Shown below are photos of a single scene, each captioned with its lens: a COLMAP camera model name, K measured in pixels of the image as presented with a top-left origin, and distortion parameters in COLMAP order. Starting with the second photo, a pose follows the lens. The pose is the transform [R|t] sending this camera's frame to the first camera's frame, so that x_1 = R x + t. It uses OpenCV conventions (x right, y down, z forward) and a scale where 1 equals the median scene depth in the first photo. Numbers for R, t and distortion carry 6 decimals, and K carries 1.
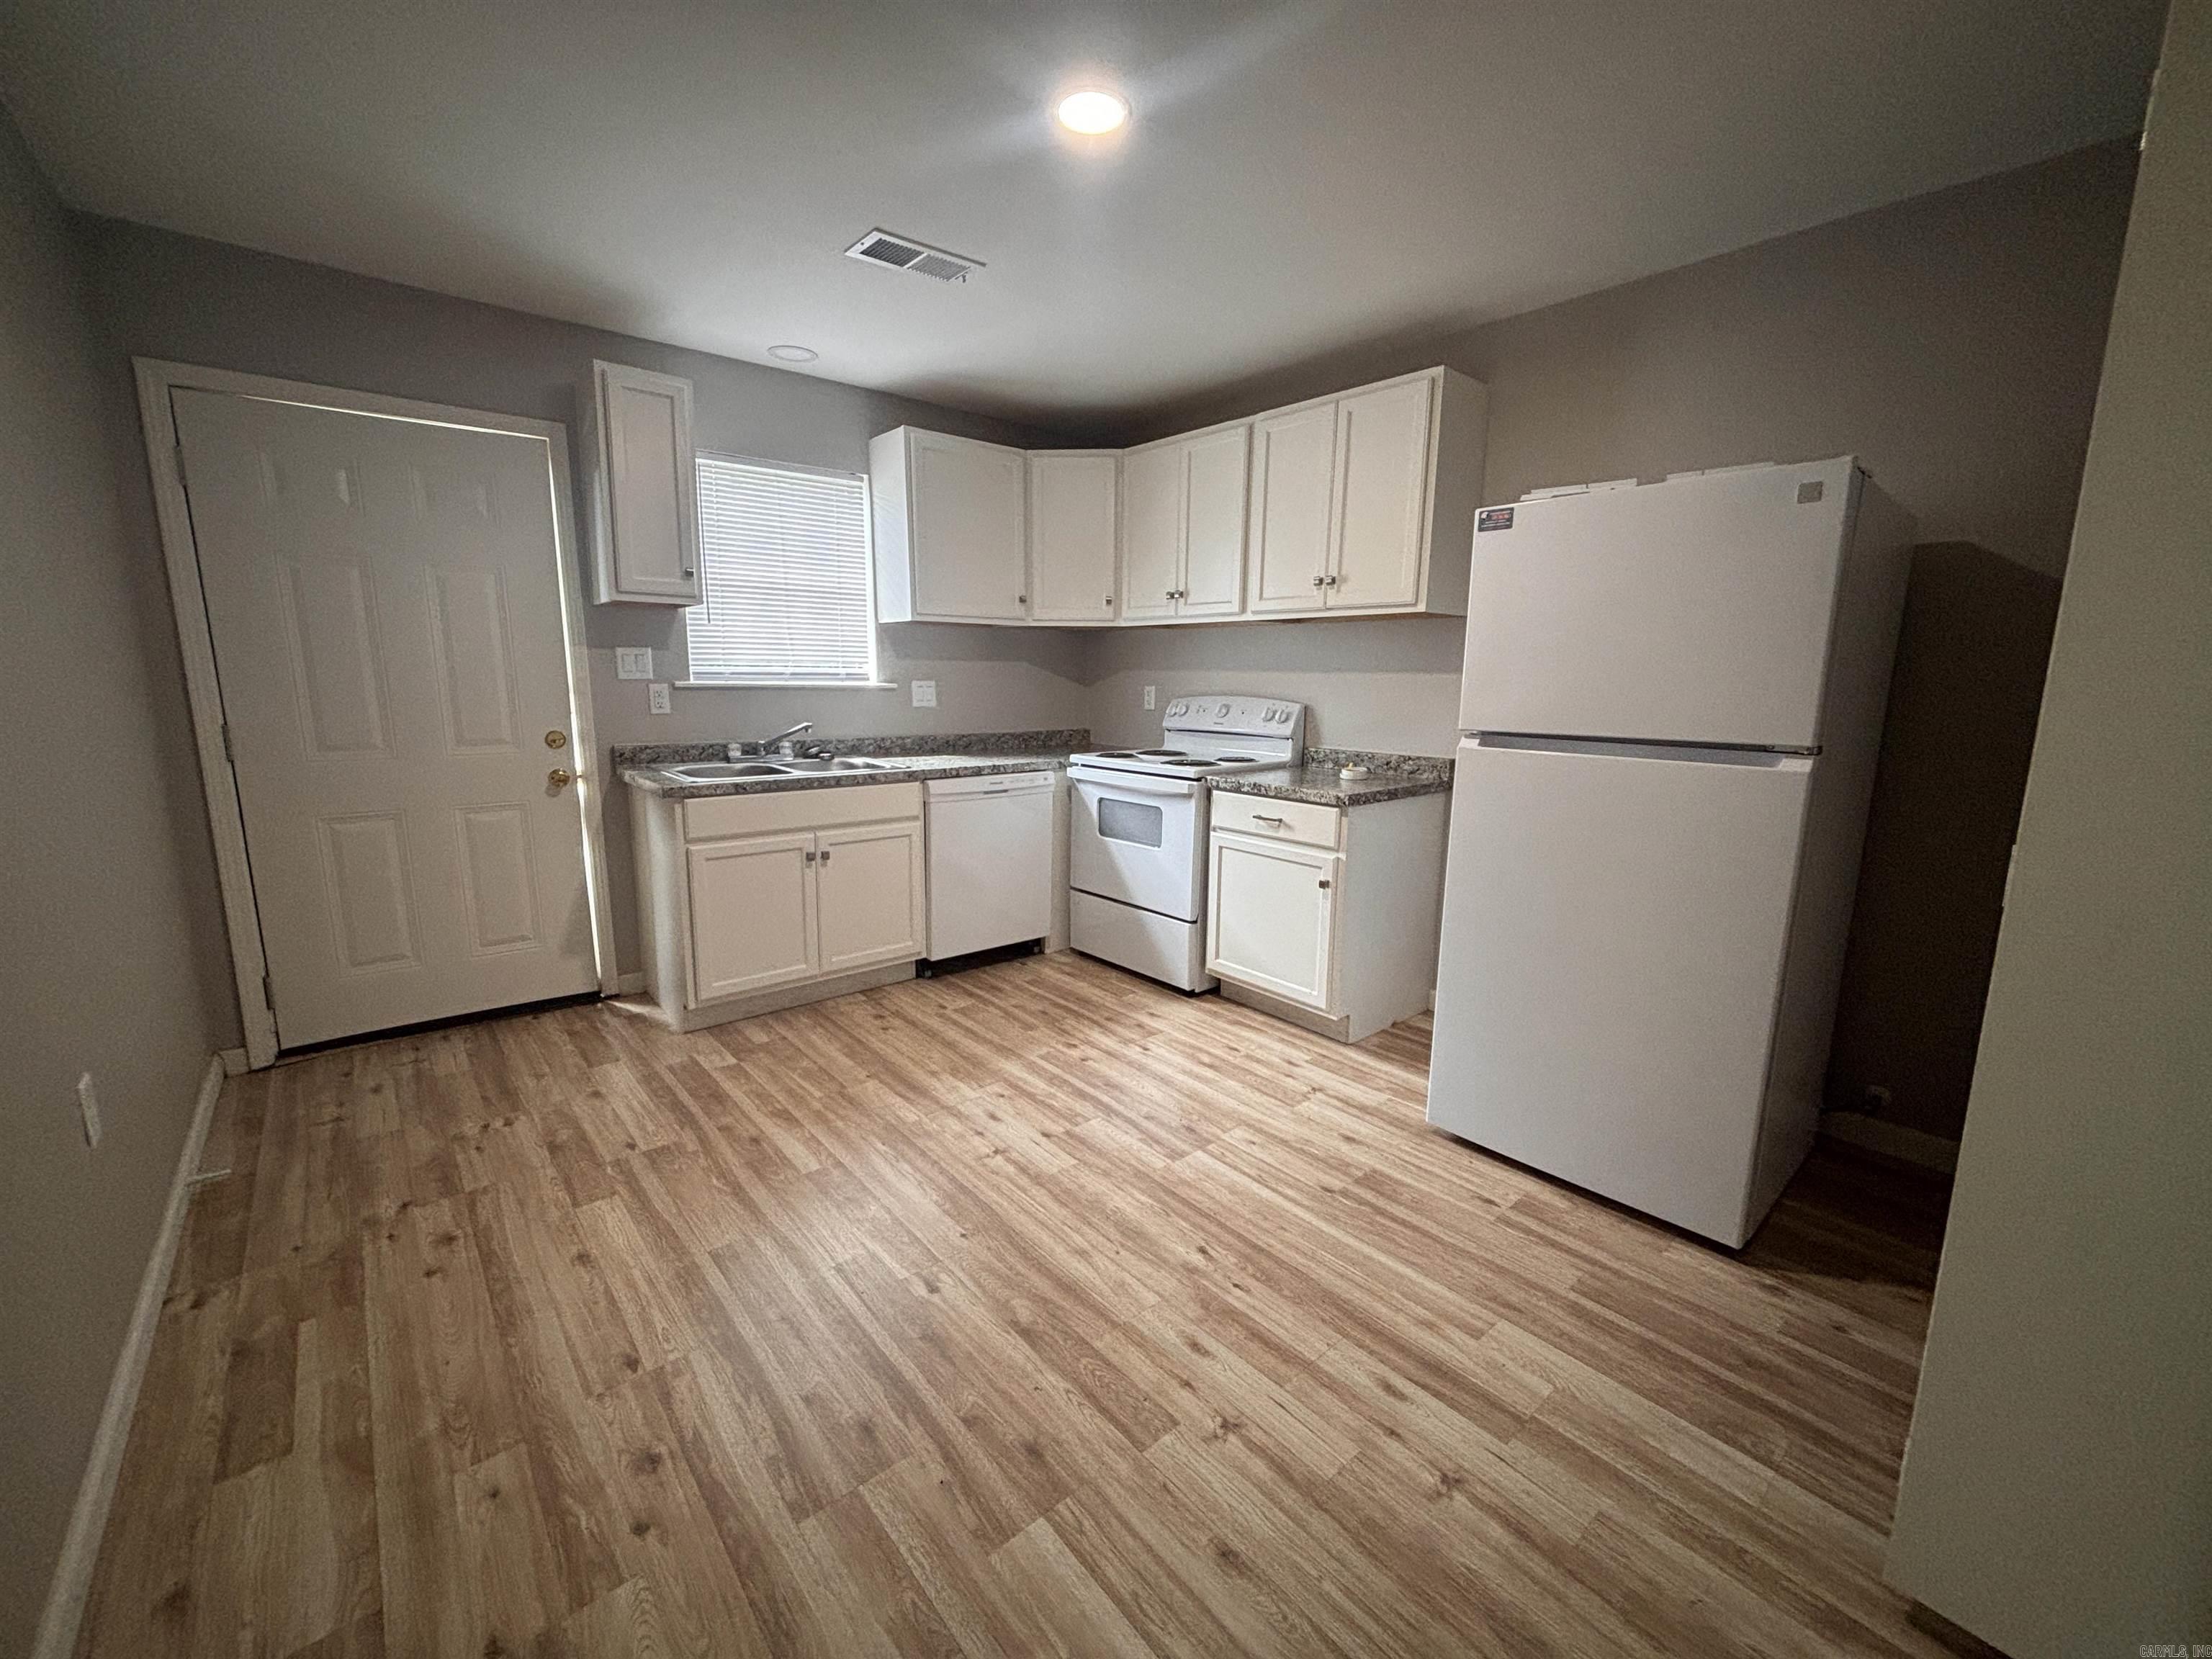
lens RADIAL K [[894.9, 0, 1107.4], [0, 894.9, 827.9], [0, 0, 1]] dist [0.010982, -0.000338]
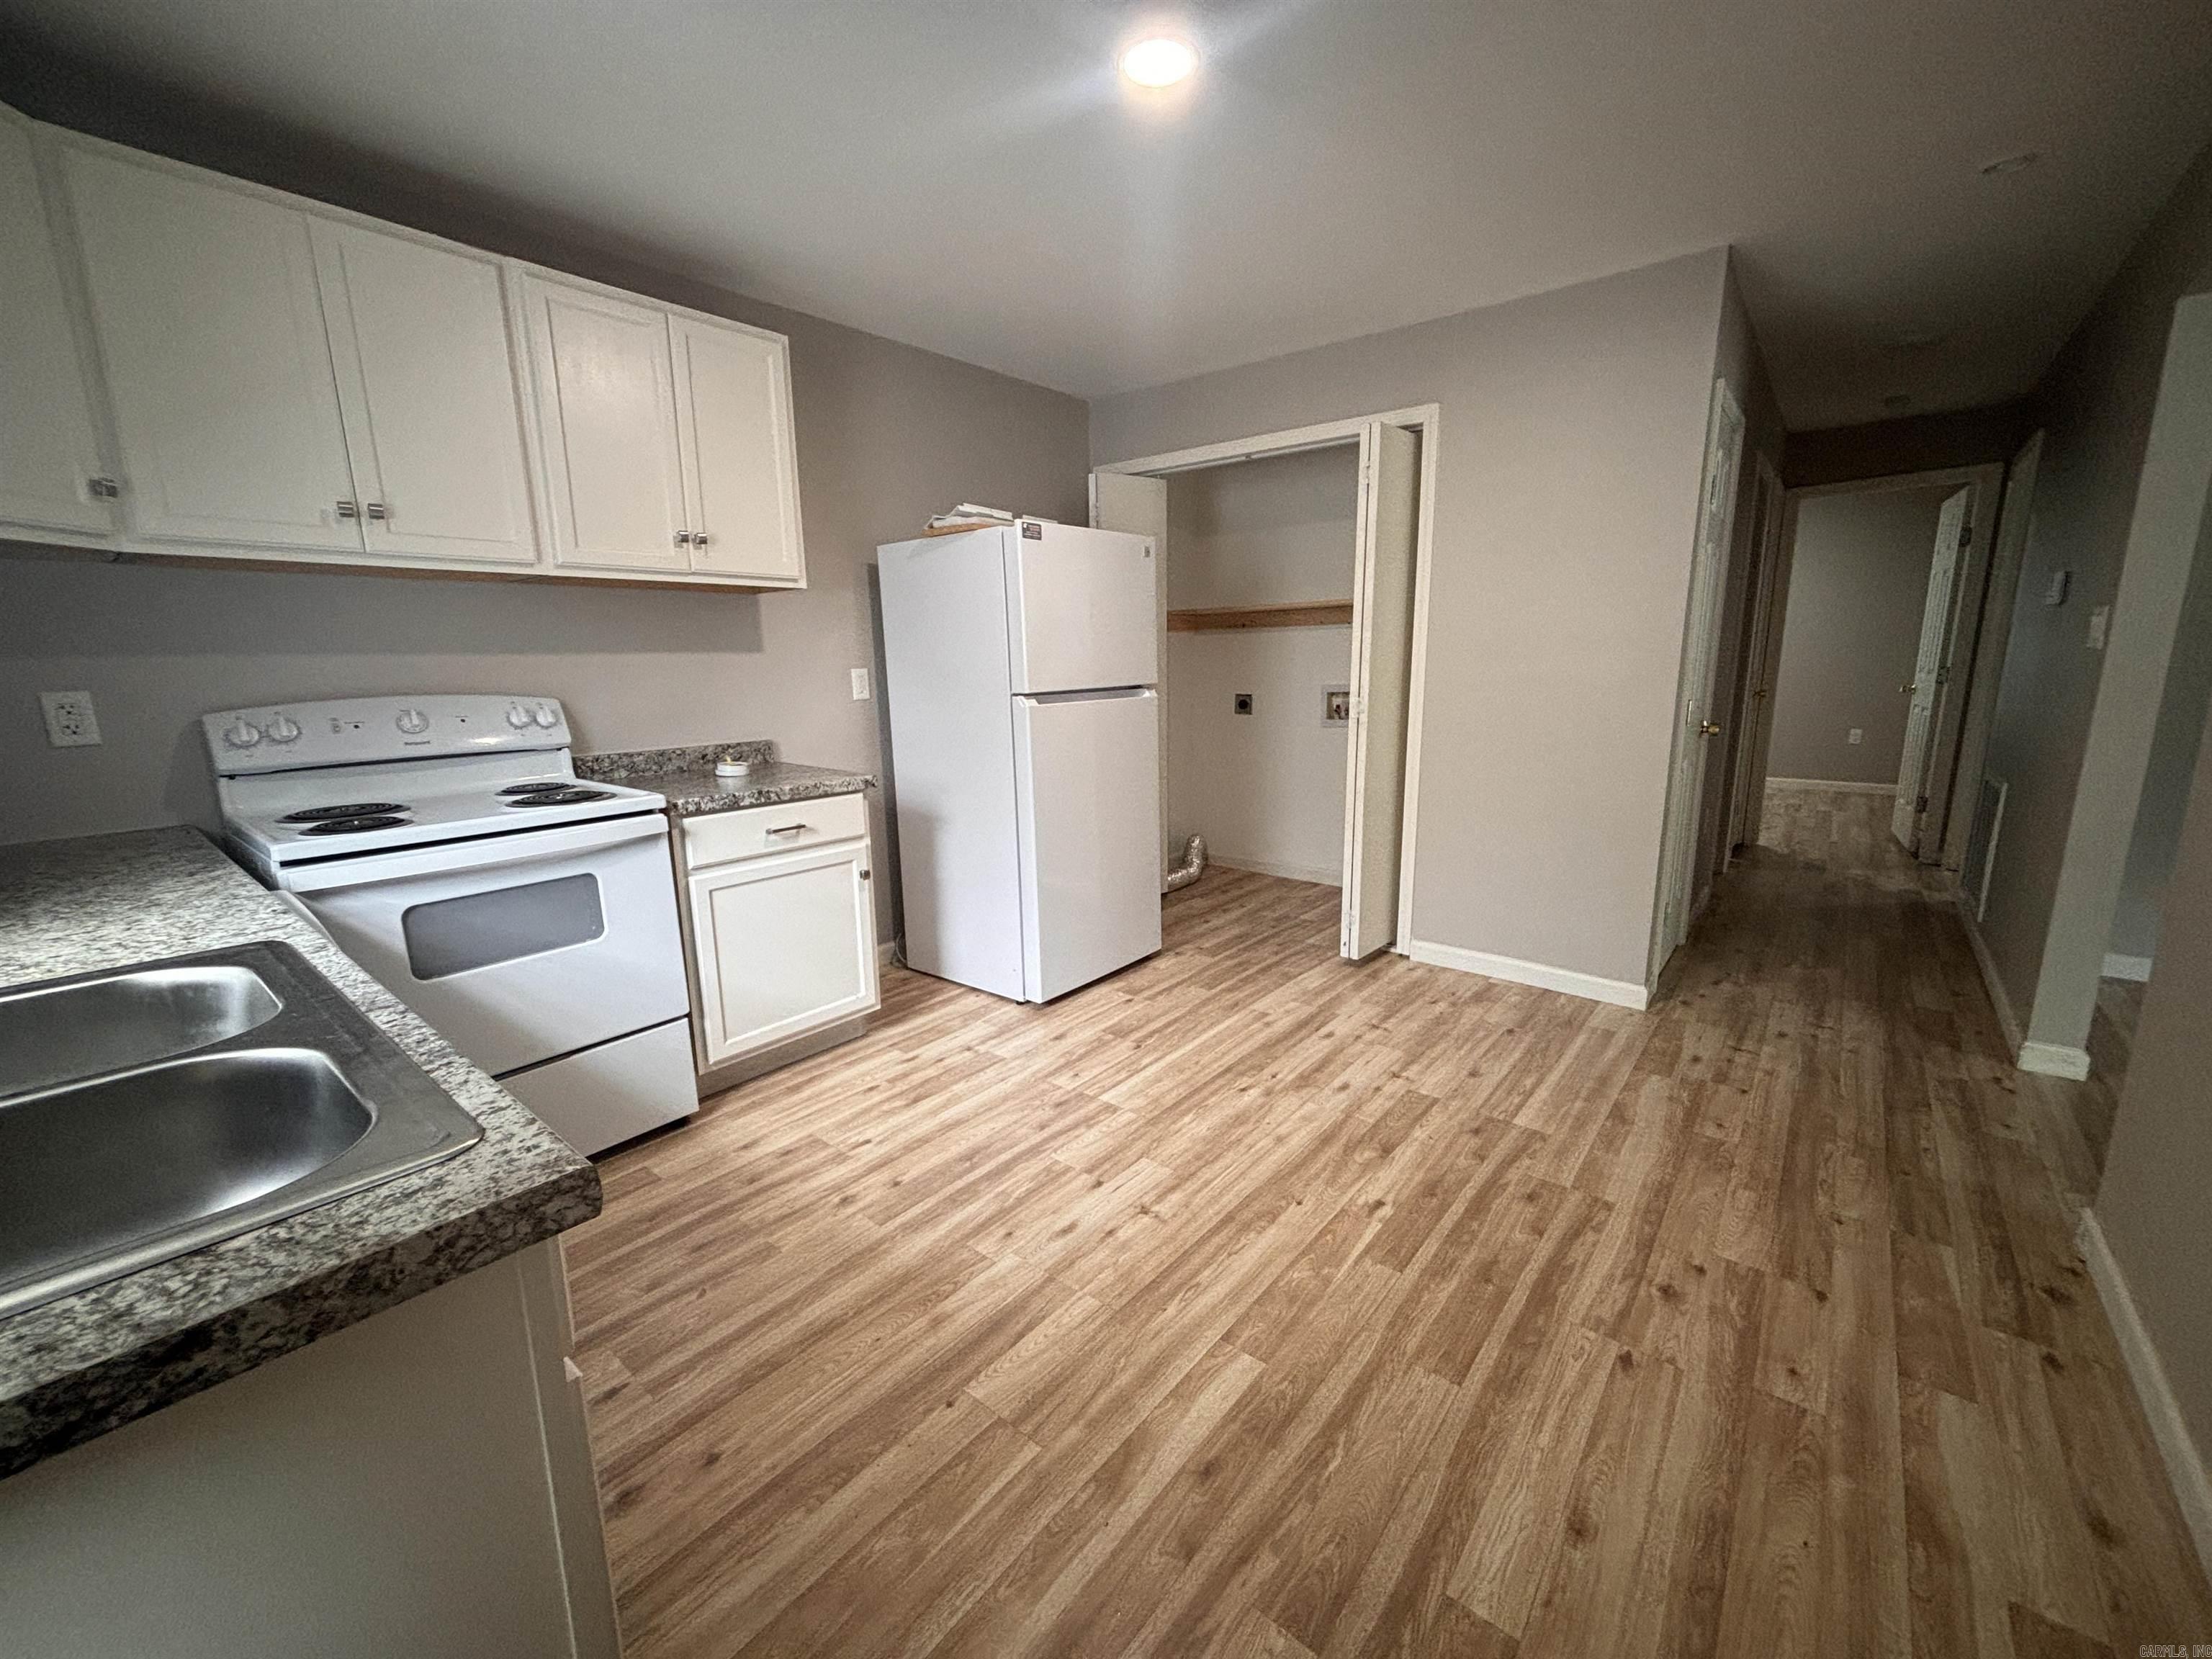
lens RADIAL K [[894.9, 0, 1107.4], [0, 894.9, 827.9], [0, 0, 1]] dist [0.010982, -0.000338]
pose [[-0.171419, -0.197698, 0.965159, -0.814147], [0.186893, 0.955345, 0.228882, -0.176476], [-0.967309, 0.219615, -0.126816, 0.999843]]
